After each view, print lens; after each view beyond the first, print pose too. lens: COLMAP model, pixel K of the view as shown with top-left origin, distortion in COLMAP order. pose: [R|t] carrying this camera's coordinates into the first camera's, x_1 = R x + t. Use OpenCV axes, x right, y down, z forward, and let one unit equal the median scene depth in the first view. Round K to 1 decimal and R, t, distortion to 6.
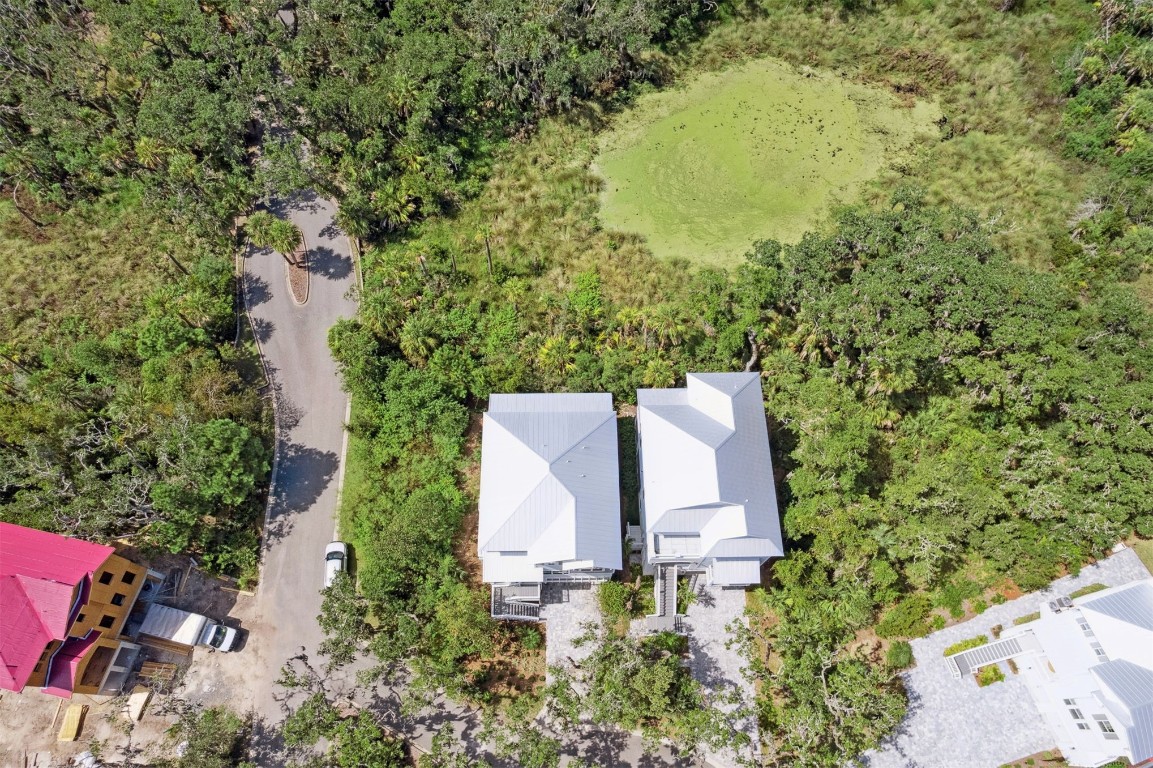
lens RADIAL K [[867.2, 0, 576.5], [0, 867.2, 384.0], [0, 0, 1]] dist [-0.002430, 0.167482]
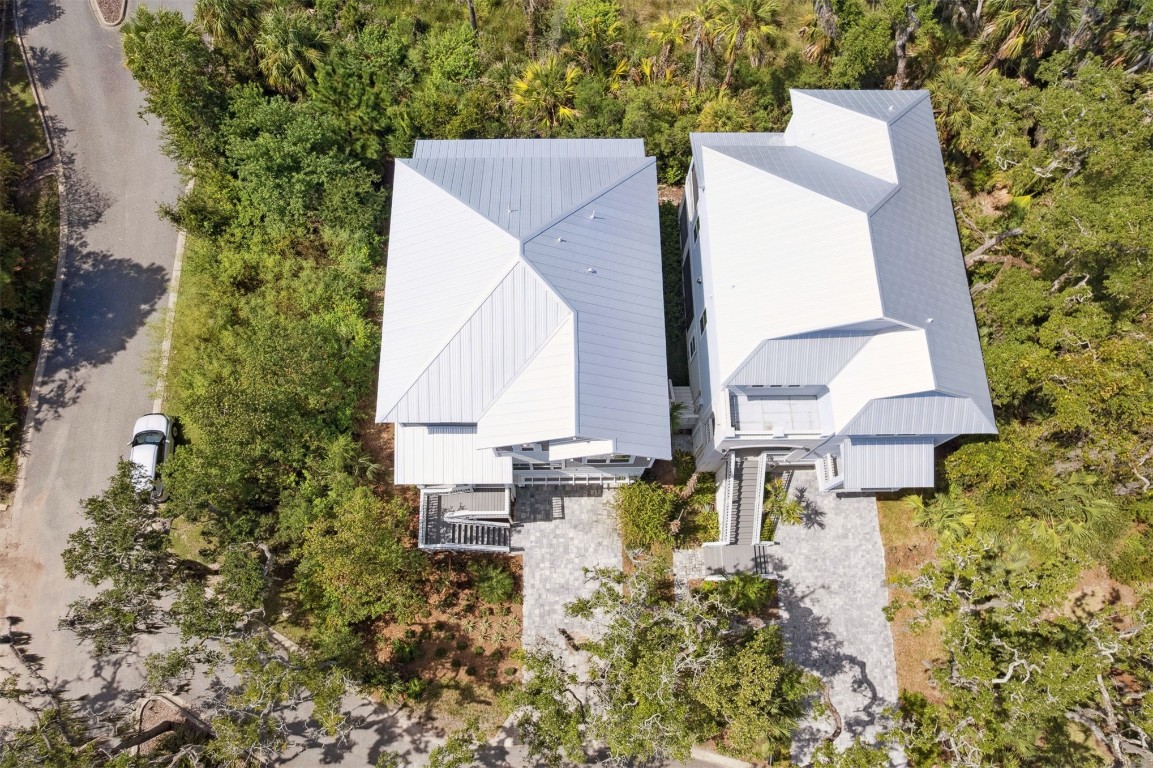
lens RADIAL K [[867.2, 0, 576.5], [0, 867.2, 384.0], [0, 0, 1]] dist [-0.002430, 0.167482]
pose [[1.000000, 0.000655, -0.000345, -0.000477], [-0.000613, 0.993810, 0.111091, 0.104551], [0.000416, -0.111091, 0.993810, 0.462215]]
